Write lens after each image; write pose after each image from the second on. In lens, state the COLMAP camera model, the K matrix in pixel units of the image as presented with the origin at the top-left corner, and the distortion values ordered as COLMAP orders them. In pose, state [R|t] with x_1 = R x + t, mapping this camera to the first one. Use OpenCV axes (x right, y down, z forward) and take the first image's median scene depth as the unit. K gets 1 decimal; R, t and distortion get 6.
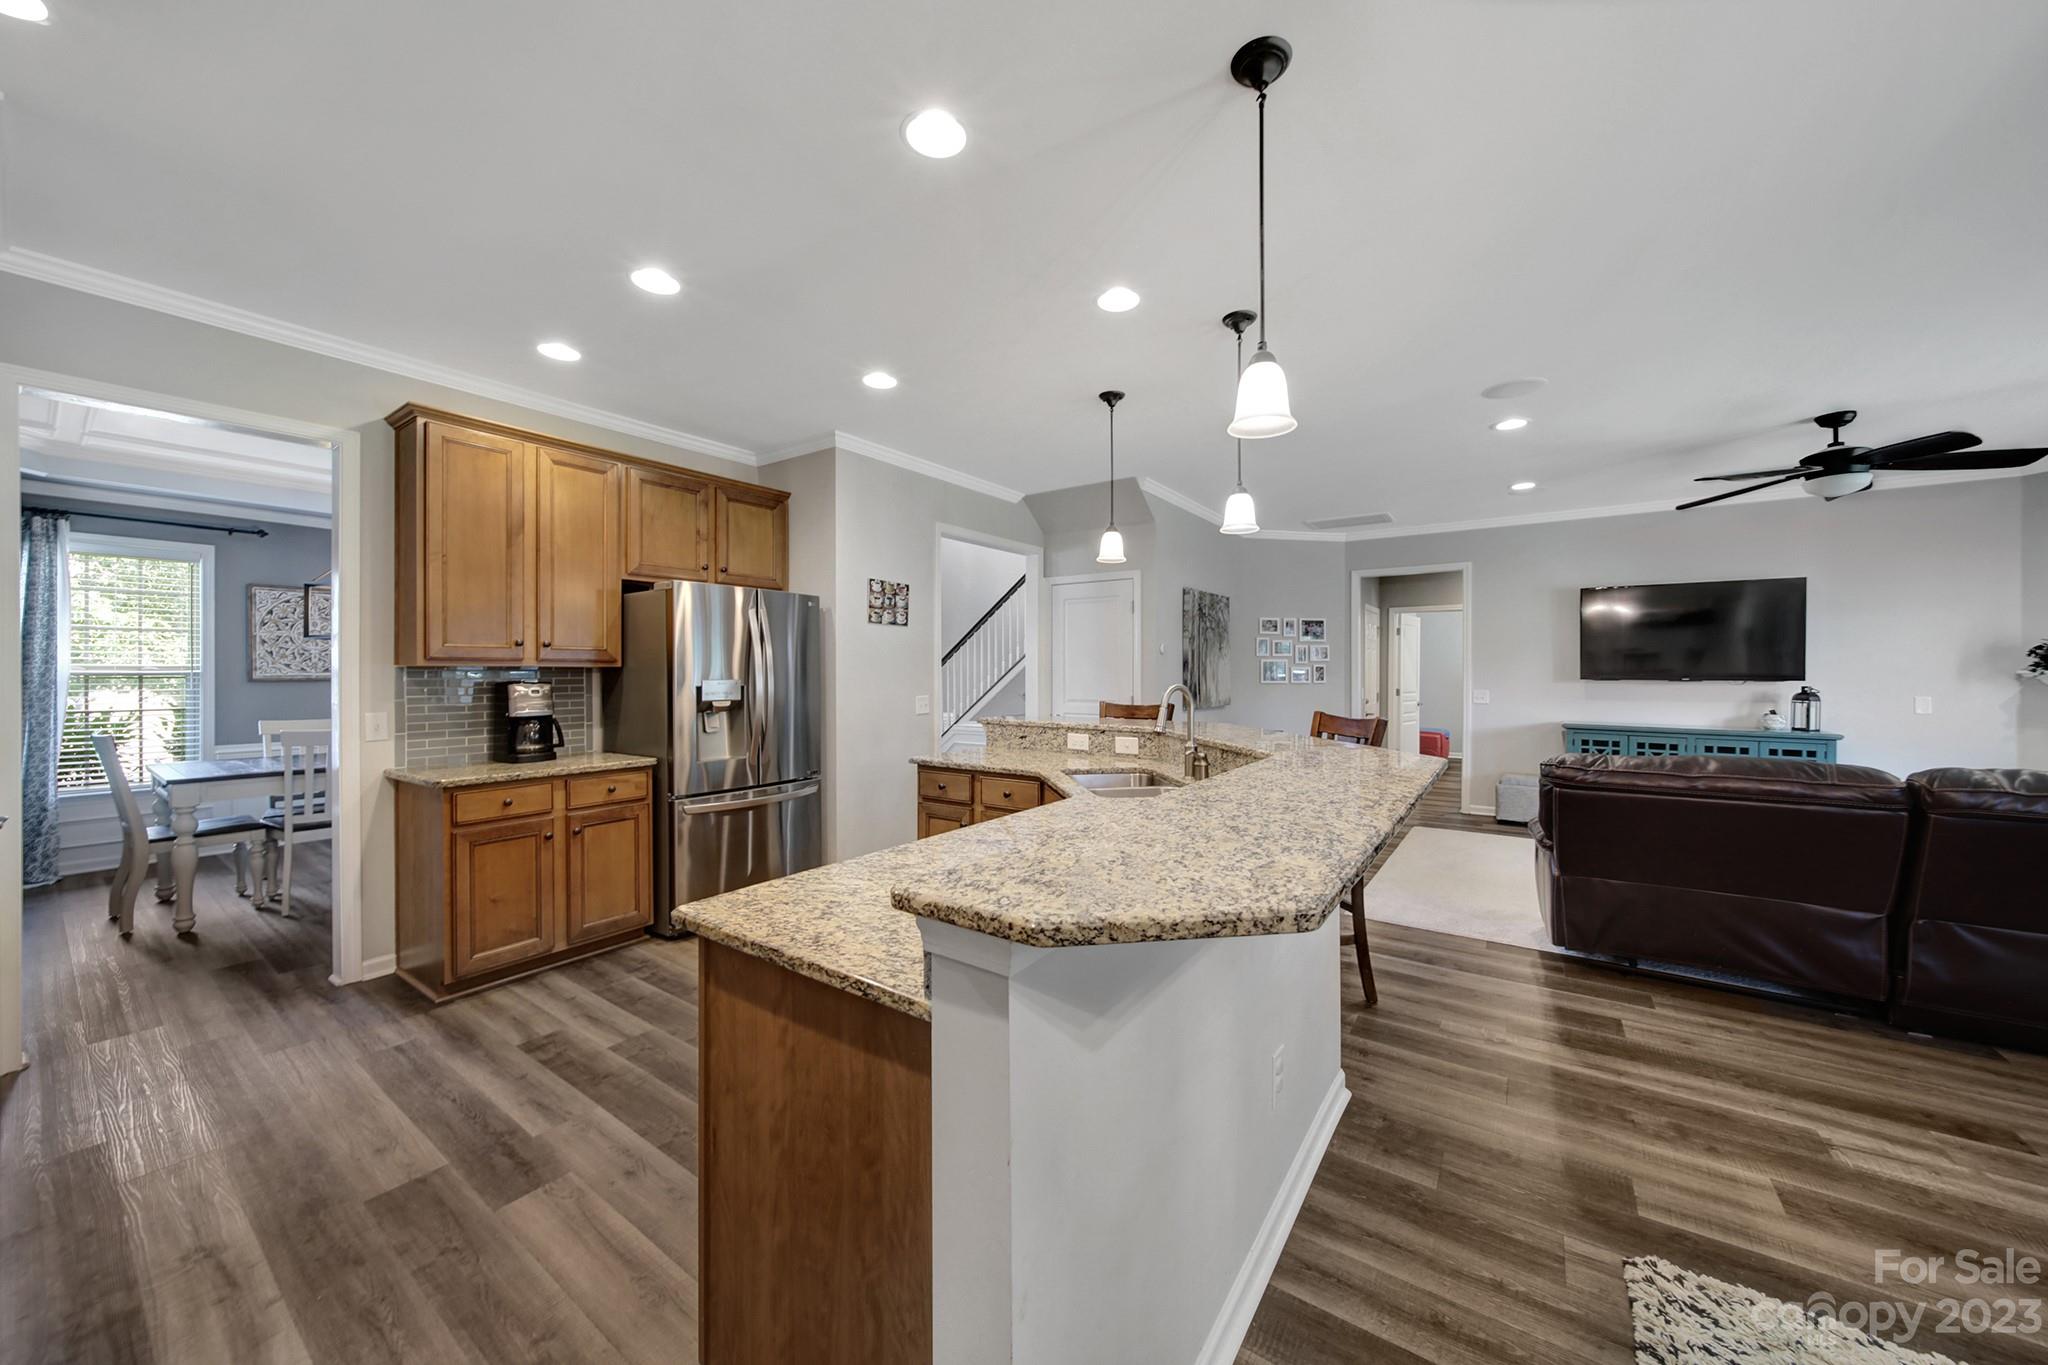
lens RADIAL K [[722.8, 0, 1021.1], [0, 722.8, 675.0], [0, 0, 1]] dist [-0.006140, 0.000123]
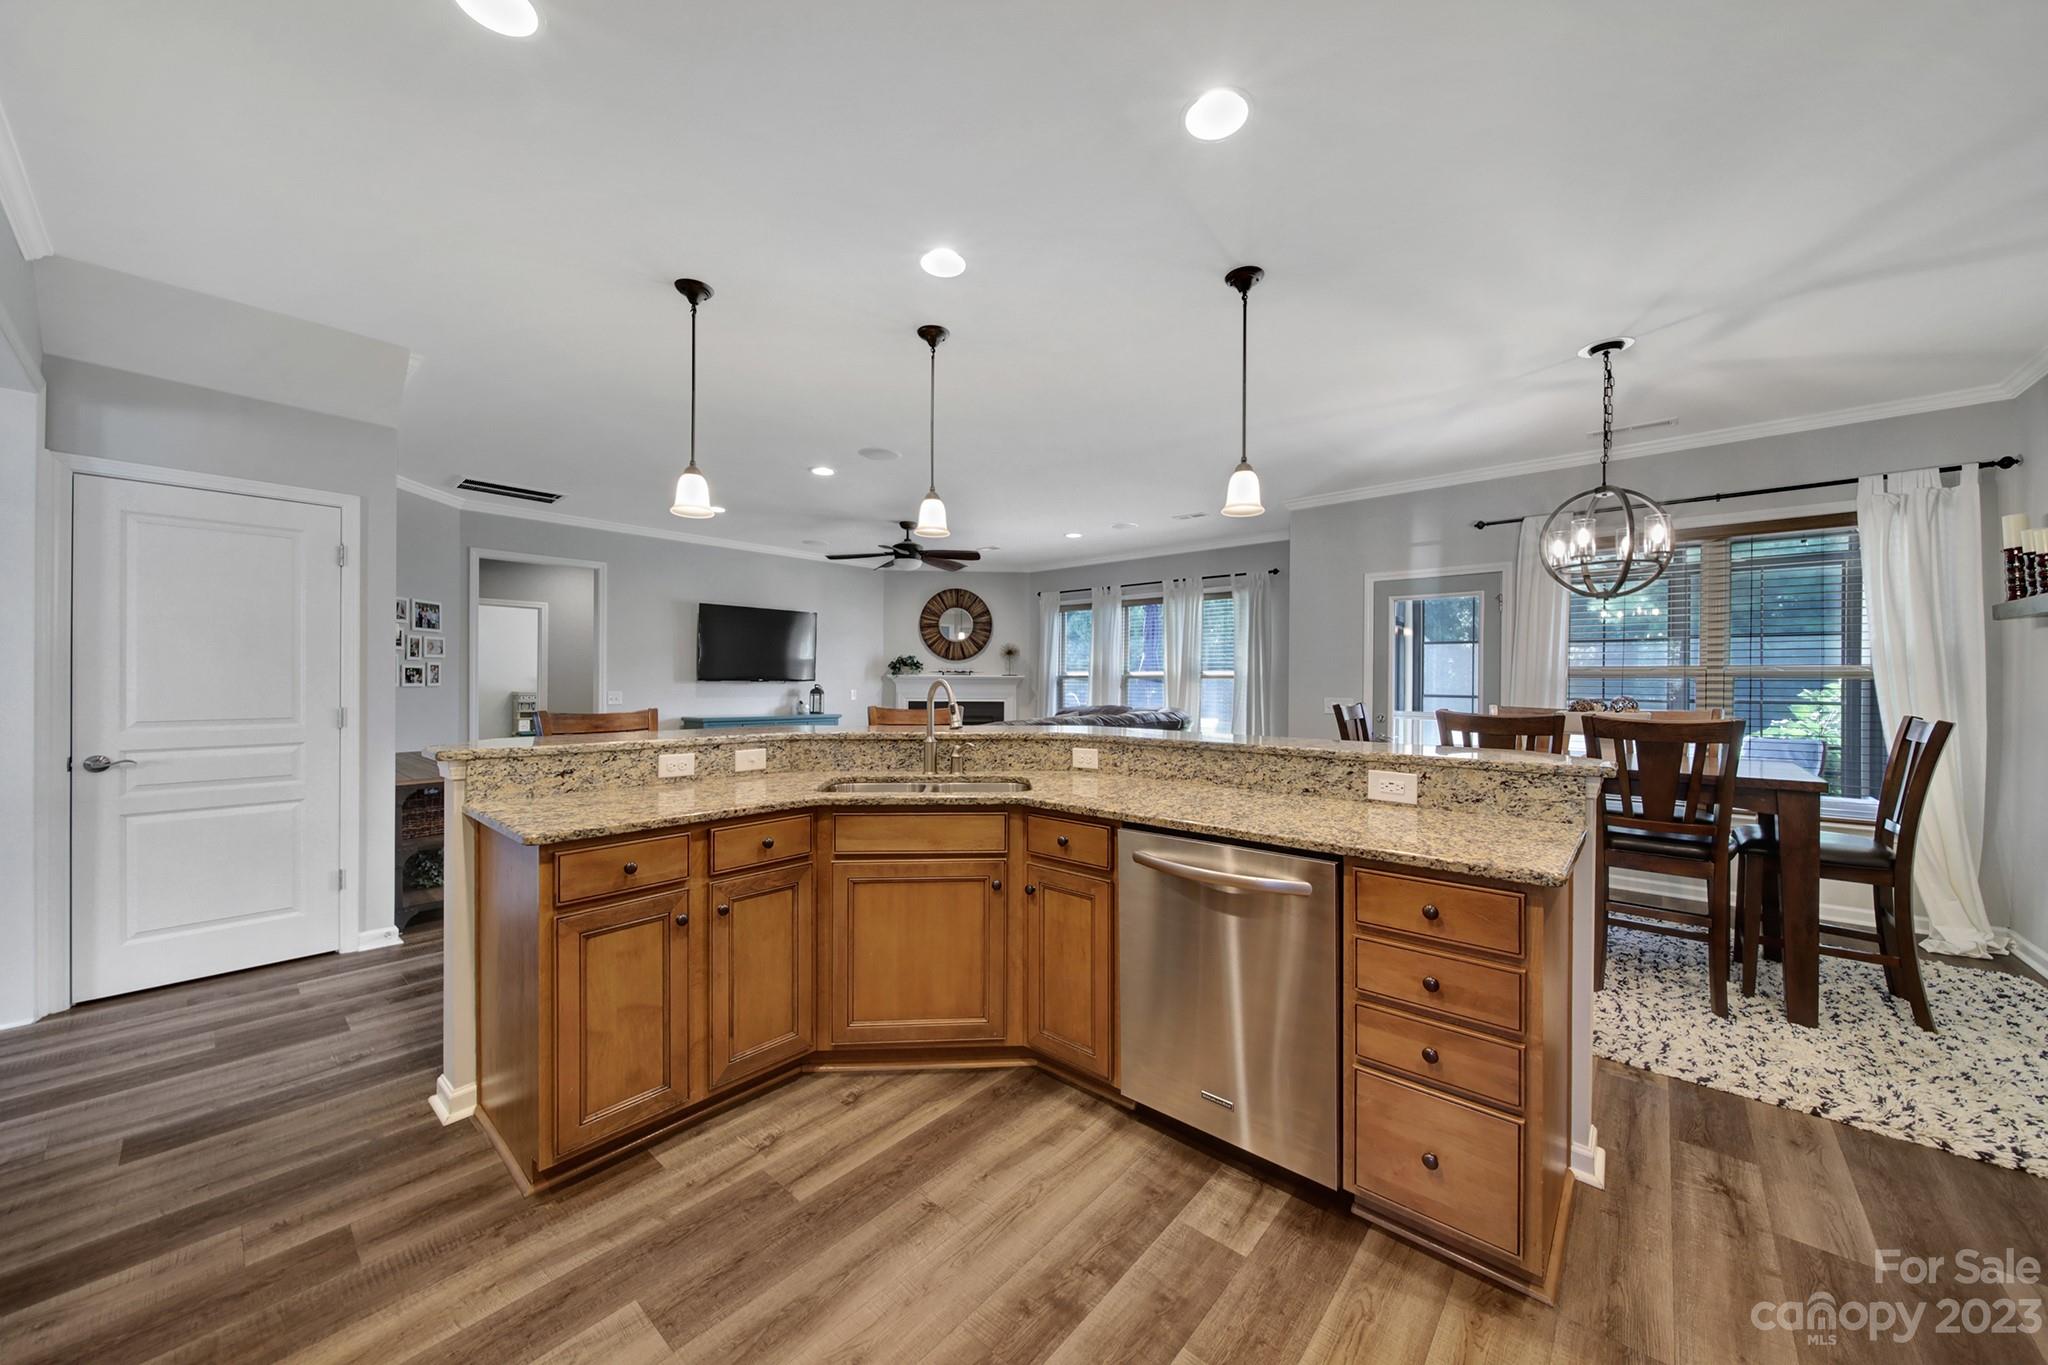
lens RADIAL K [[722.8, 0, 1029.0], [0, 722.8, 676.4], [0, 0, 1]] dist [-0.006140, 0.000123]
pose [[0.099992, 0.005901, 0.994971, -0.465102], [-0.000858, 0.999983, -0.005845, 0.008402], [-0.994988, -0.000269, 0.099995, 0.476011]]
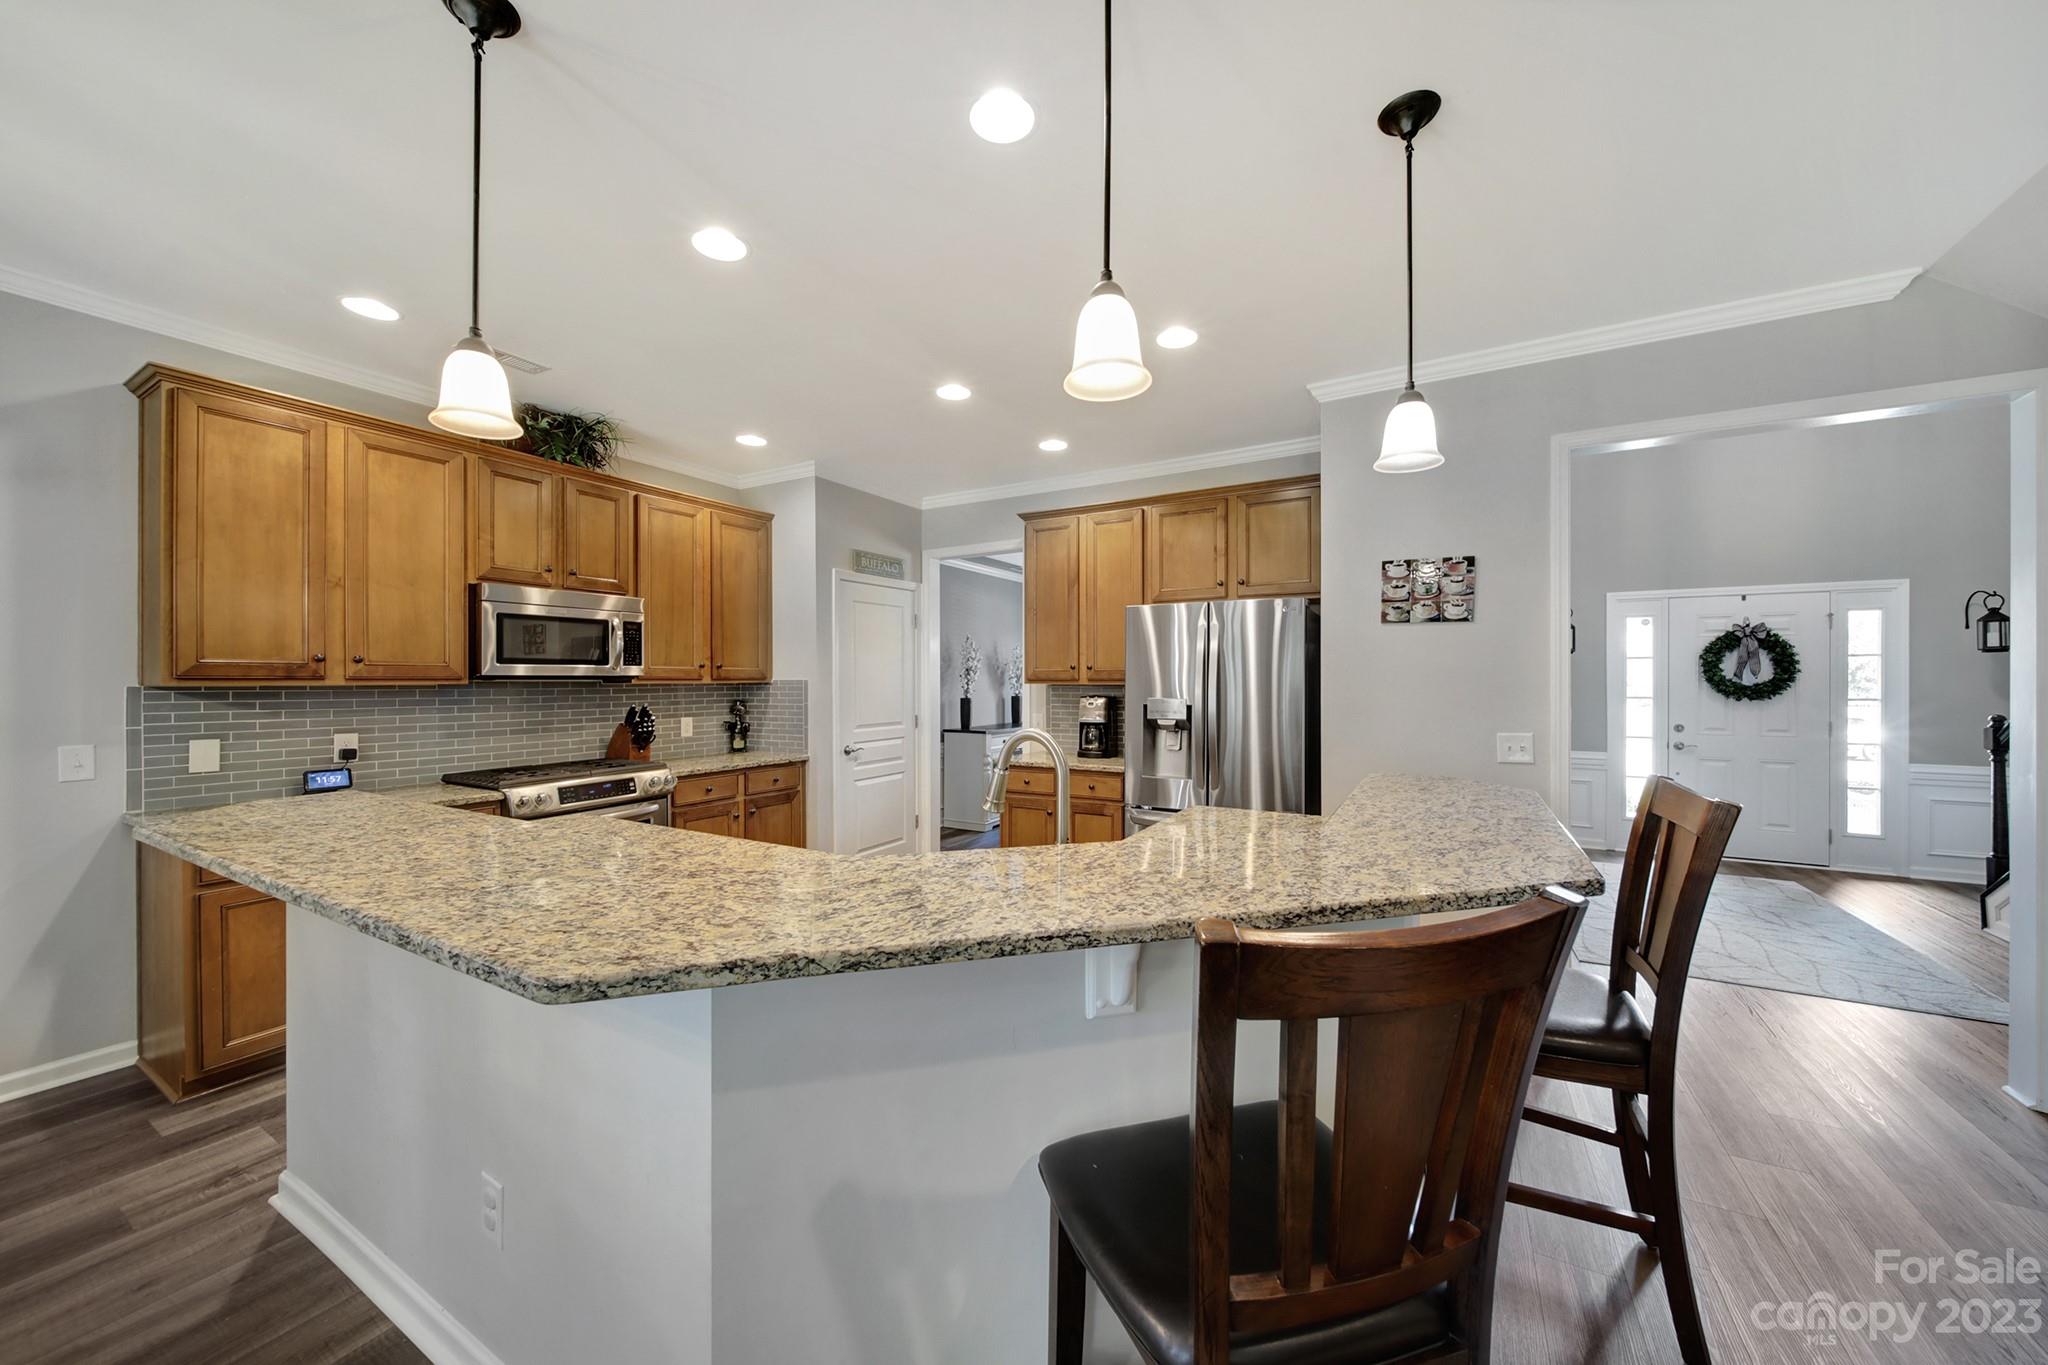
lens RADIAL K [[722.8, 0, 1022.8], [0, 722.8, 677.6], [0, 0, 1]] dist [-0.006140, 0.000123]
pose [[0.098009, -0.001540, -0.995184, 0.461795], [-0.004291, 0.999989, -0.001970, -0.015701], [0.995176, 0.004463, 0.098002, 0.572536]]
